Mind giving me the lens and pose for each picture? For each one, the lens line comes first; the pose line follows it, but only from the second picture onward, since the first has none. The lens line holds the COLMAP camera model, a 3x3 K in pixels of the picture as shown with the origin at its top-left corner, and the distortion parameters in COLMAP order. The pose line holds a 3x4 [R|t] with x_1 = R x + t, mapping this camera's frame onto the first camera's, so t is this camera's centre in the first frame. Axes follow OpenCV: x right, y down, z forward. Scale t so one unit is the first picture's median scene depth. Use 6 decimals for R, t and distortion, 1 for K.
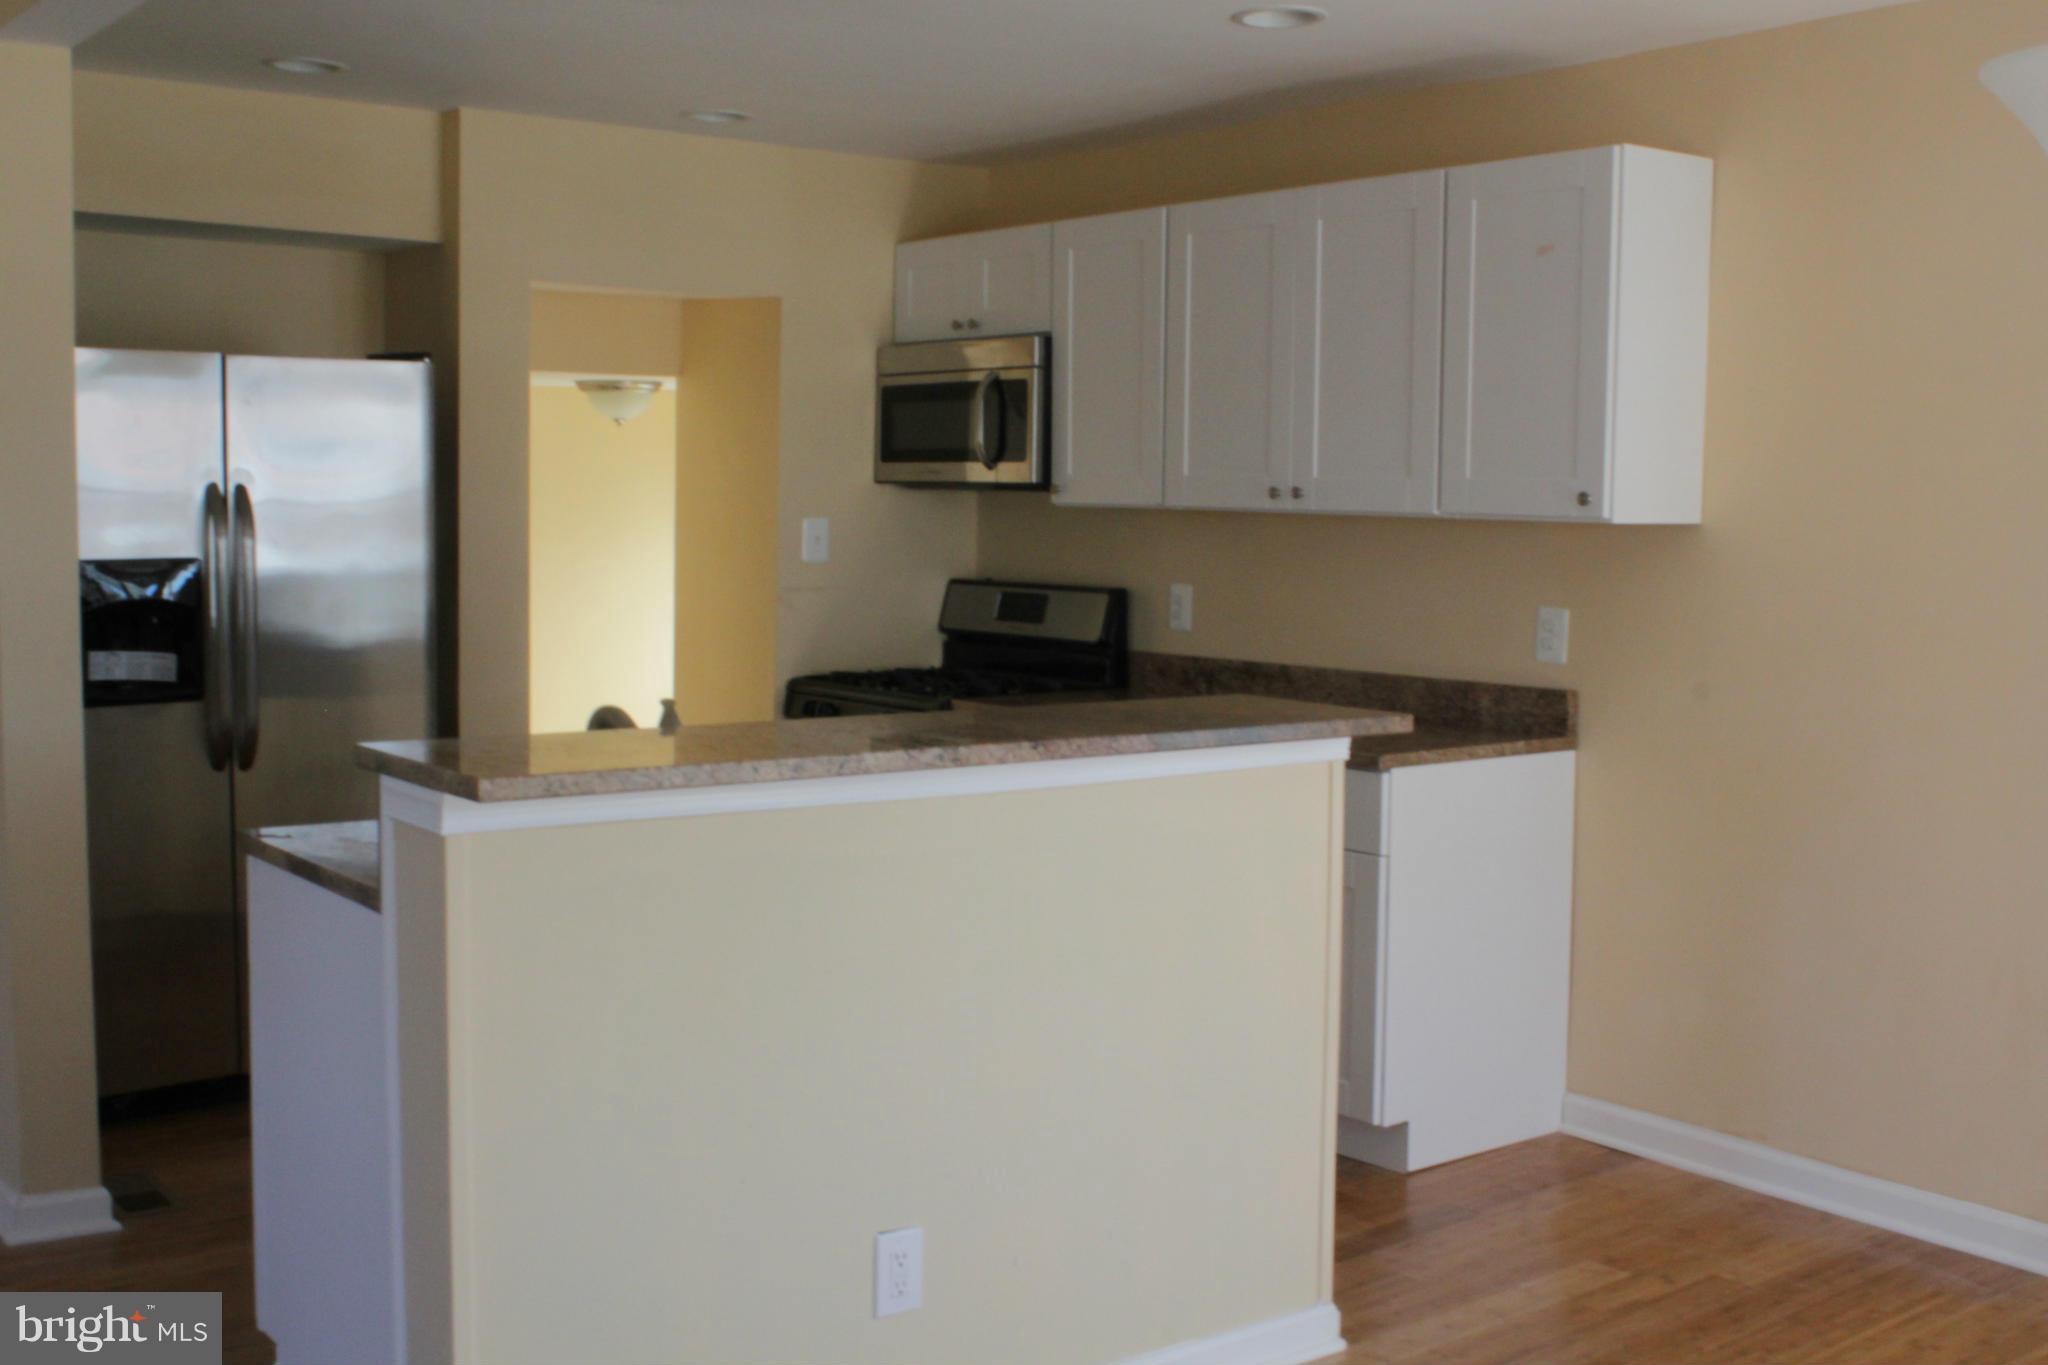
lens RADIAL K [[2233.8, 0, 1024.0], [0, 2233.8, 682.5], [0, 0, 1]] dist [-0.107379, 0.145823]
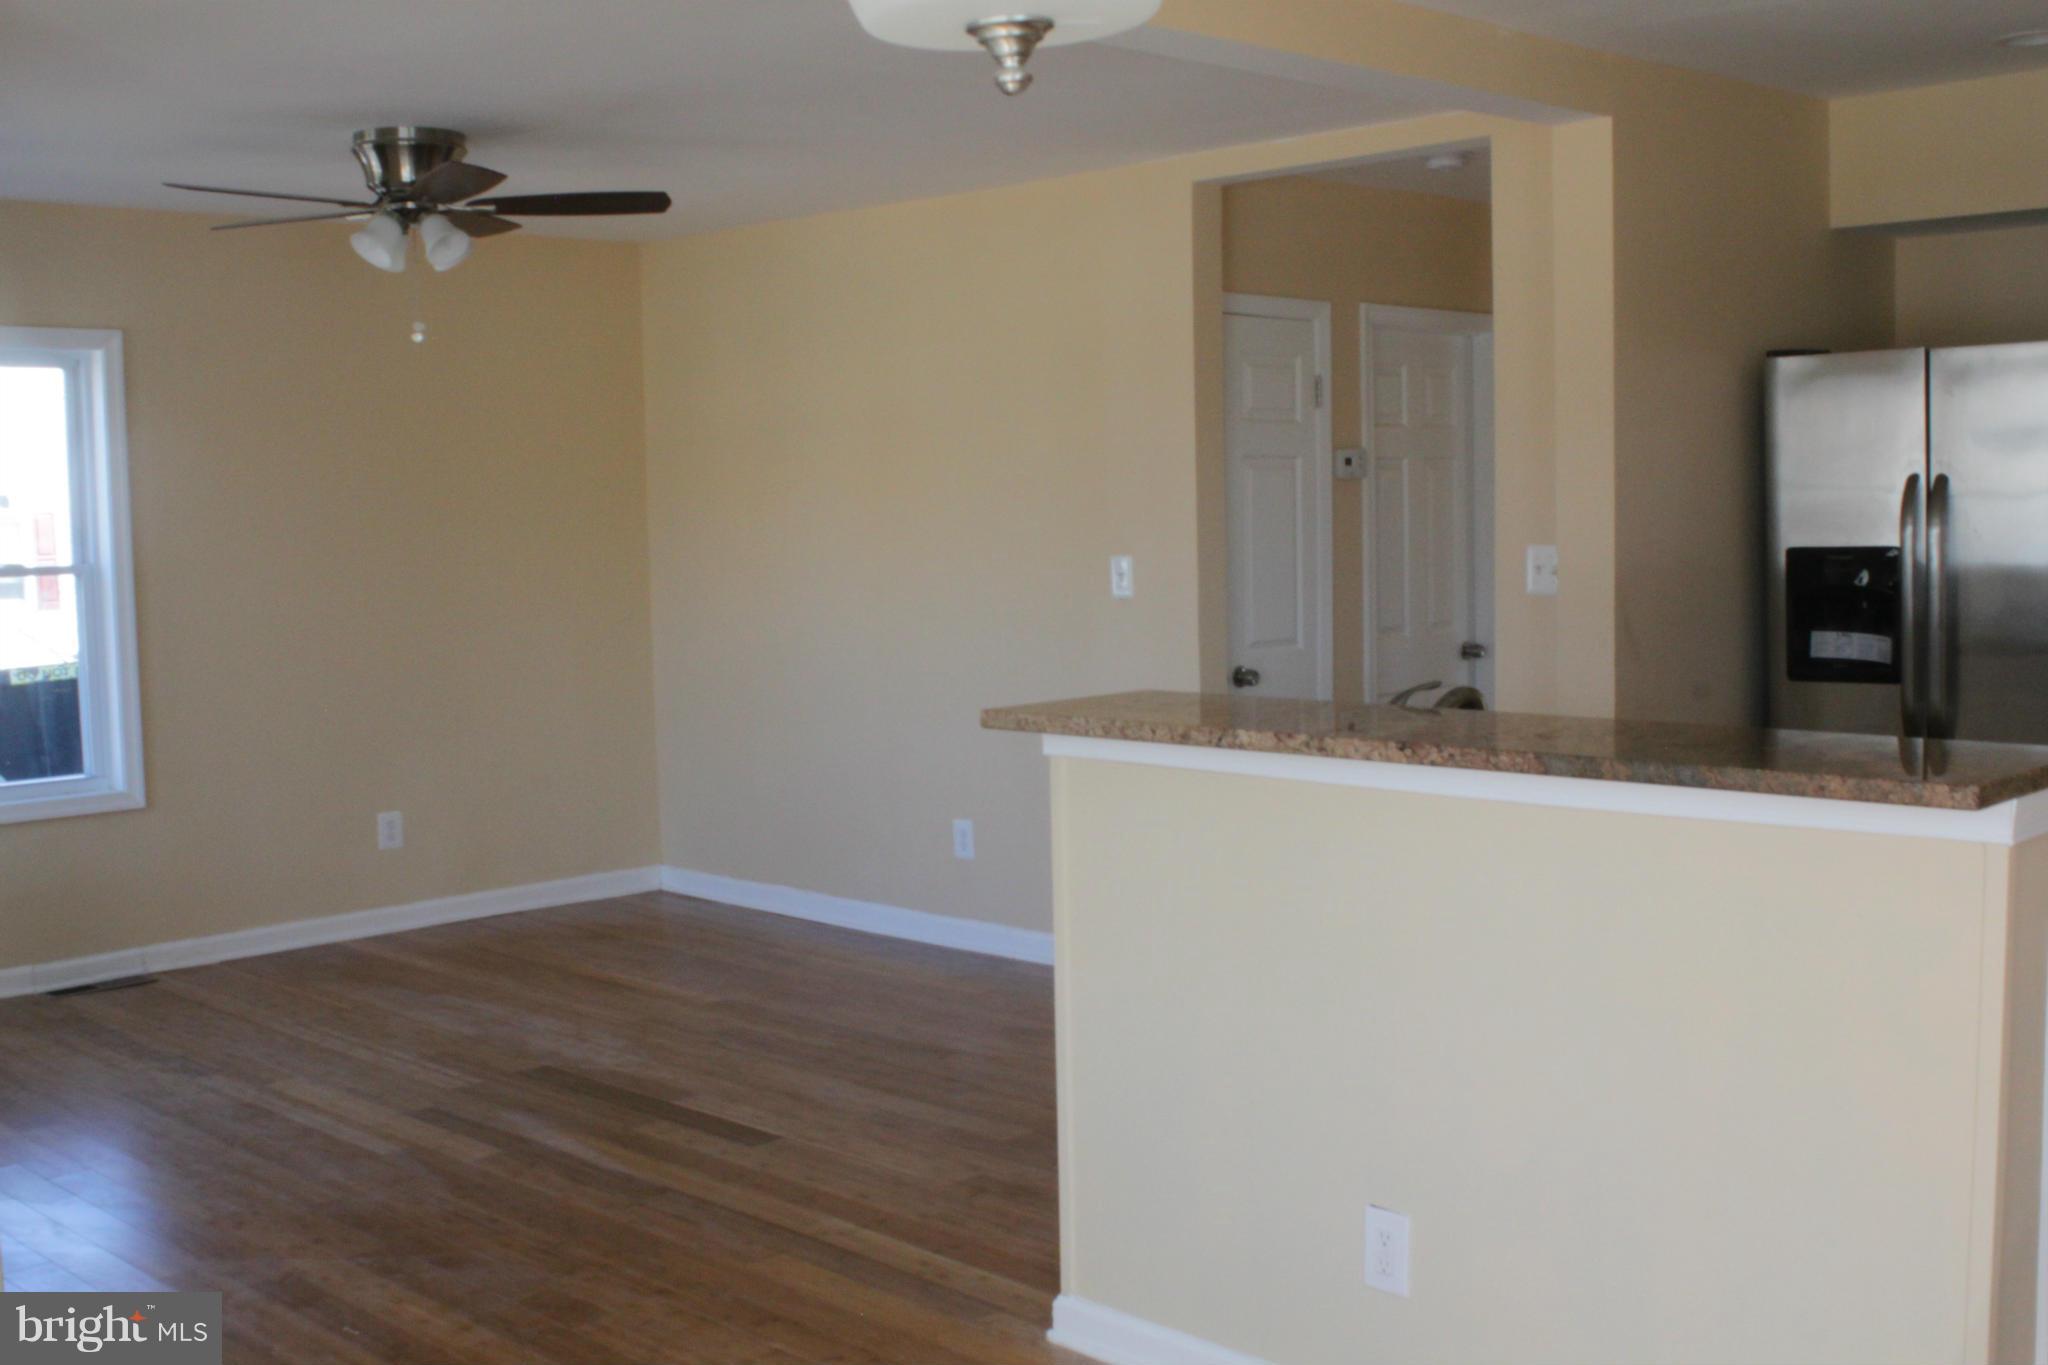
lens RADIAL K [[2233.8, 0, 1024.0], [0, 2233.8, 682.5], [0, 0, 1]] dist [-0.107379, 0.145823]
pose [[0.145342, 0.069897, -0.986909, 0.908693], [-0.060999, 0.996237, 0.061575, -0.047947], [0.987499, 0.051251, 0.149059, 0.670958]]
